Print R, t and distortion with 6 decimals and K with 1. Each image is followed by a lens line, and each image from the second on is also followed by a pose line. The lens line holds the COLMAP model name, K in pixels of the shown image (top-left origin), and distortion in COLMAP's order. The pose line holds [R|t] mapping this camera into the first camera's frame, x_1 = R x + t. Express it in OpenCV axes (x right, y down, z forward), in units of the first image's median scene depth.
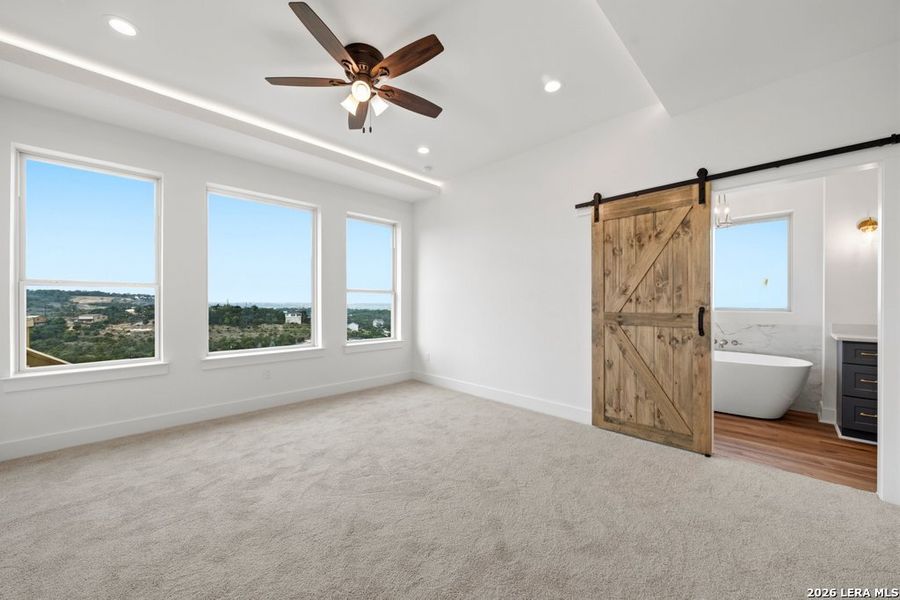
lens RADIAL K [[346.8, 0, 444.9], [0, 346.8, 305.8], [0, 0, 1]] dist [0.001681, -0.000426]
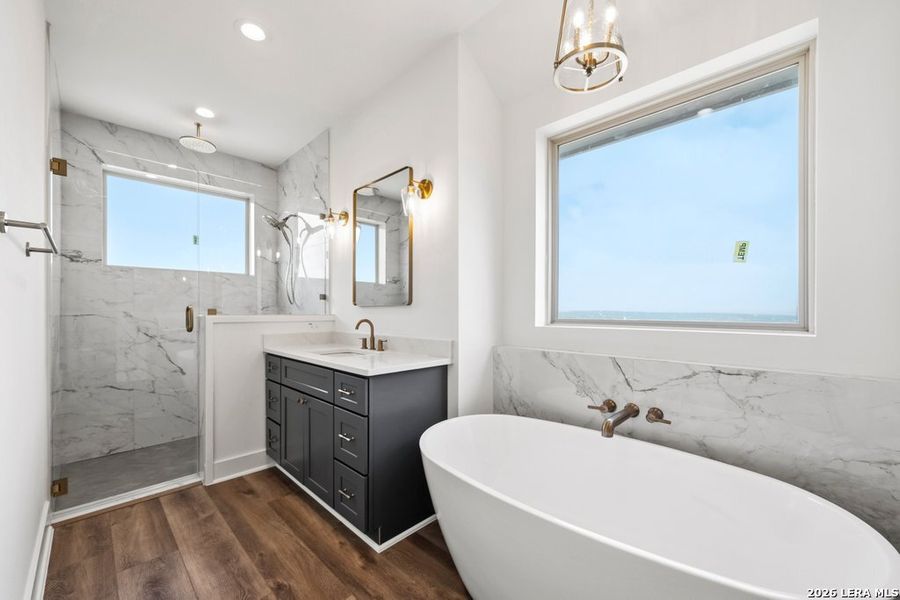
lens RADIAL K [[365.3, 0, 441.8], [0, 365.3, 306.1], [0, 0, 1]] dist [0.004340, -0.002472]
pose [[0.999655, -0.000958, 0.026267, 0.600662], [0.001331, 0.999899, -0.014165, -0.002820], [-0.026251, 0.014195, 0.999555, 0.621112]]
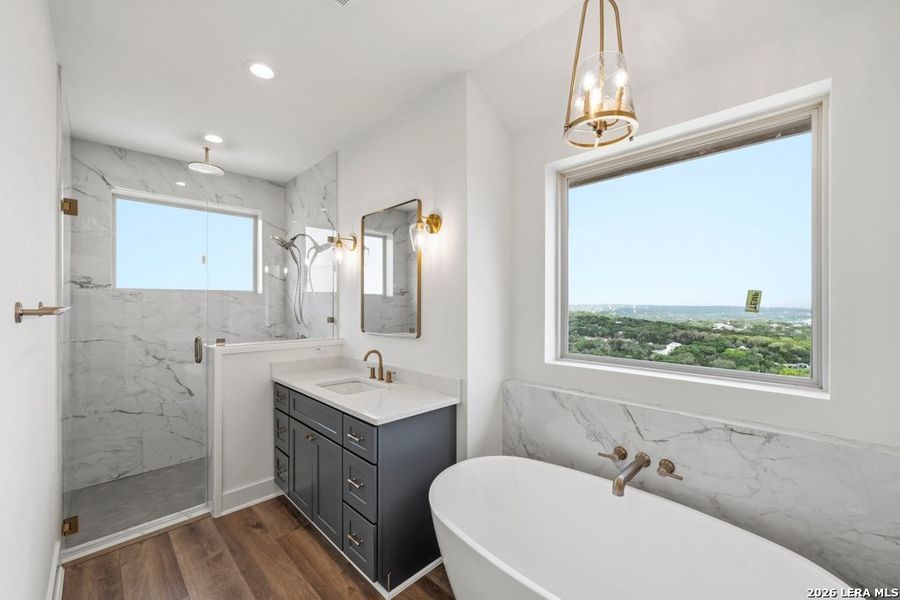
lens RADIAL K [[365.3, 0, 445.4], [0, 365.3, 294.9], [0, 0, 1]] dist [0.004340, -0.002472]
pose [[0.999805, -0.001584, 0.019684, 0.597133], [0.001910, 0.999861, -0.016542, -0.066786], [-0.019655, 0.016576, 0.999669, 0.621189]]
